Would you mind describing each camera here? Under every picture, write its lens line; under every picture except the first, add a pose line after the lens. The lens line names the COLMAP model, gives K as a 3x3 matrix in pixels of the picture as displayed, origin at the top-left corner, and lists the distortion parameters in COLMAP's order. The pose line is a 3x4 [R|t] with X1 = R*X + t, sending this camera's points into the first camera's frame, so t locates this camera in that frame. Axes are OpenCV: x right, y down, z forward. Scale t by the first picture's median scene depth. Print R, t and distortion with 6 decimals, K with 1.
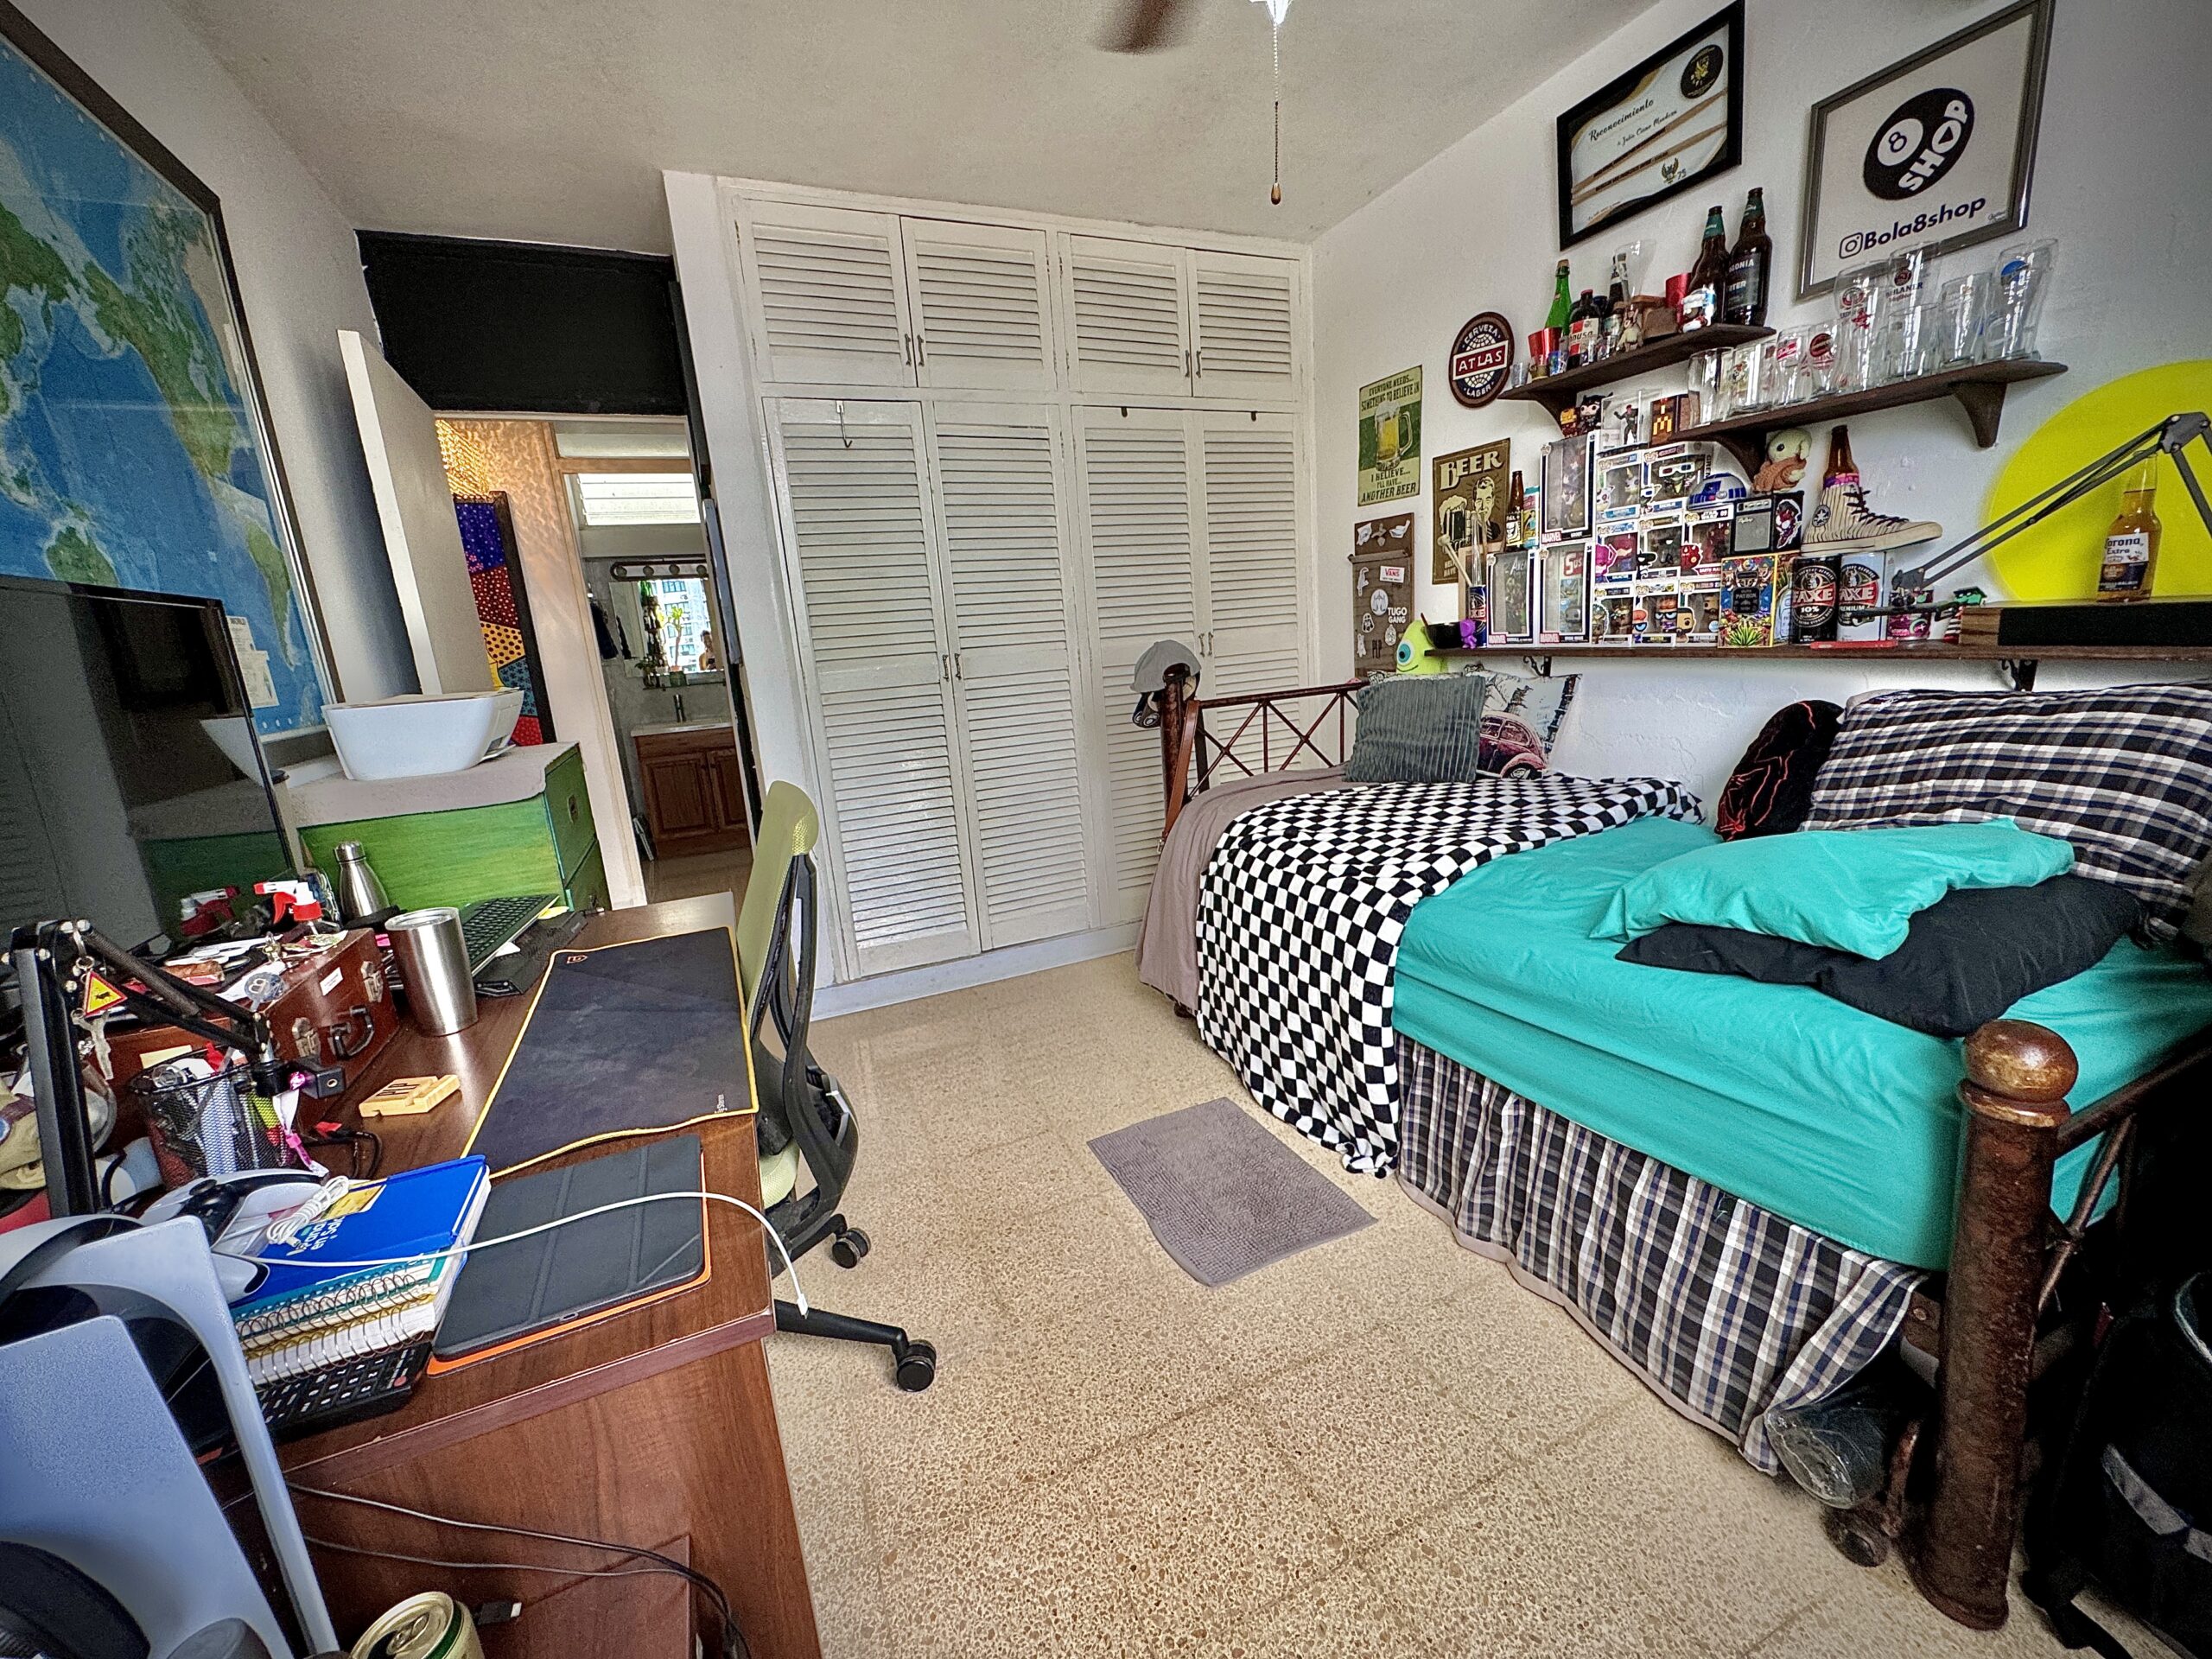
lens RADIAL K [[883.8, 0, 1108.7], [0, 883.8, 824.8], [0, 0, 1]] dist [-0.002519, 0.000503]
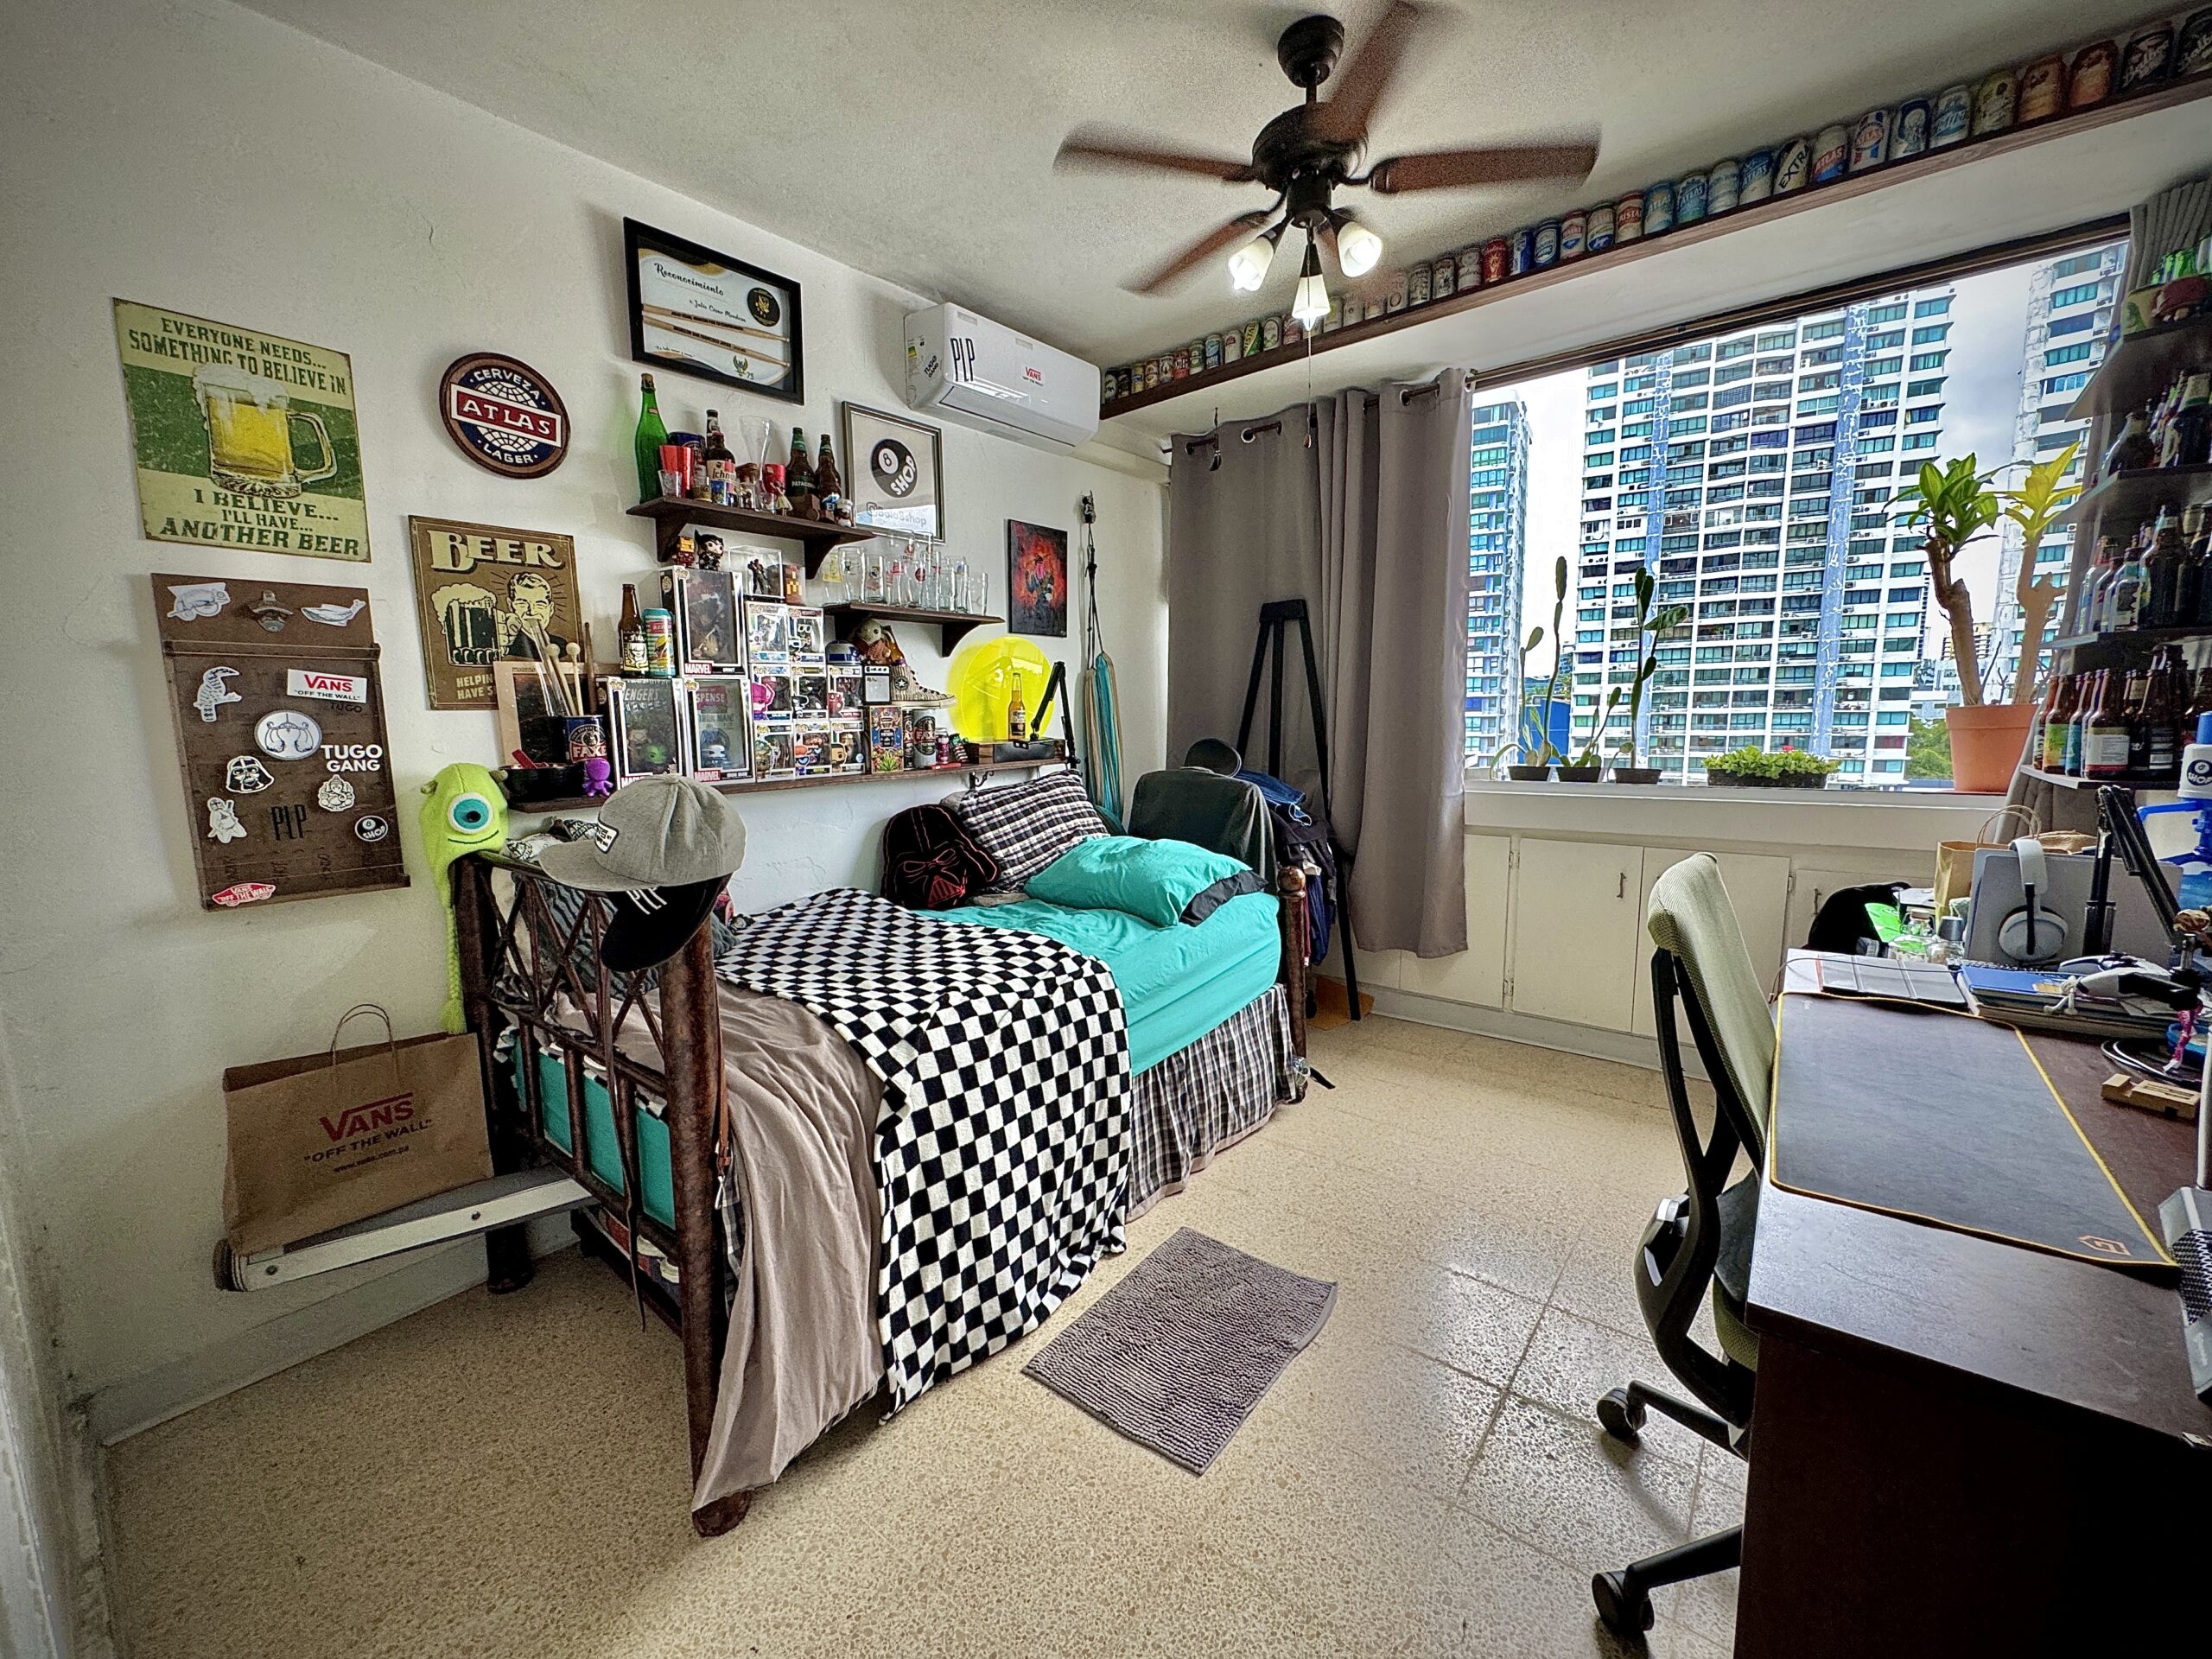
lens RADIAL K [[883.8, 0, 1104.2], [0, 883.8, 830.1], [0, 0, 1]] dist [-0.002519, 0.000503]
pose [[-0.447530, -0.043962, 0.893188, -0.548832], [0.246844, 0.953915, 0.170631, -0.232630], [-0.859526, 0.296840, -0.416053, 1.140516]]
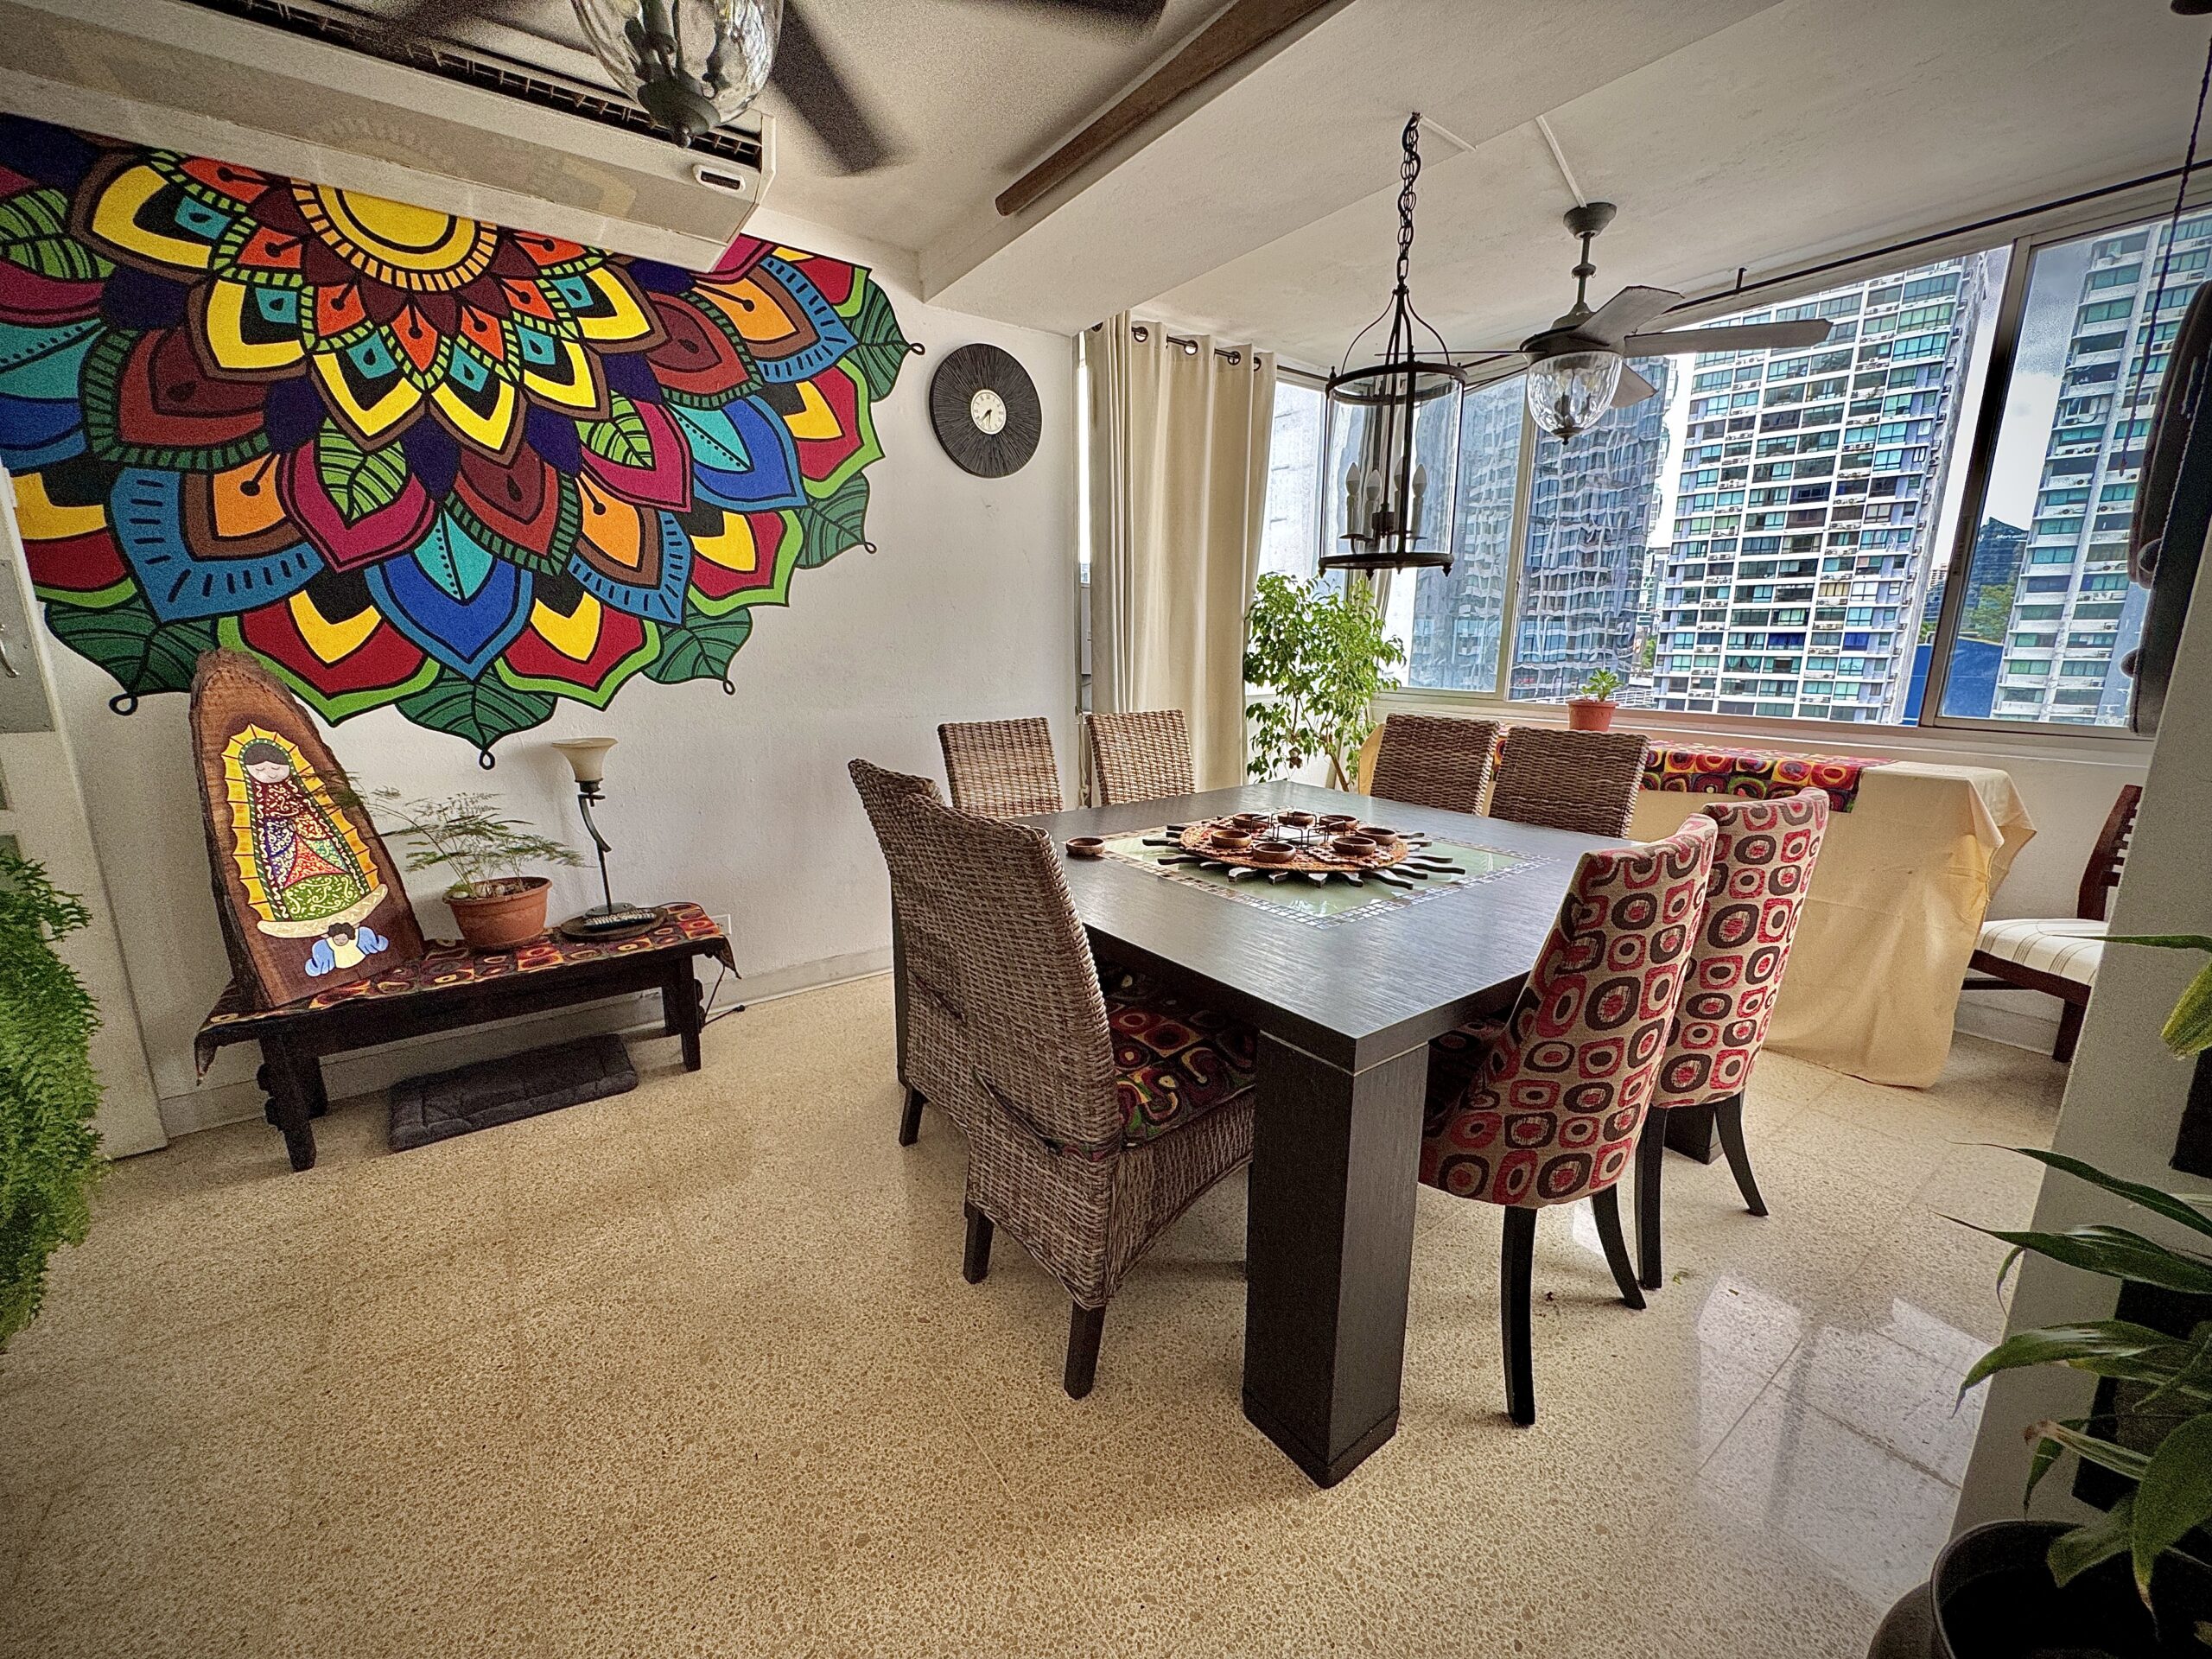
lens RADIAL K [[883.8, 0, 1104.7], [0, 883.8, 828.1], [0, 0, 1]] dist [-0.002519, 0.000503]
pose [[-0.208276, -0.142939, 0.967569, -0.516330], [0.226582, 0.955300, 0.189900, -0.236920], [-0.951463, 0.258786, -0.166579, 1.146382]]
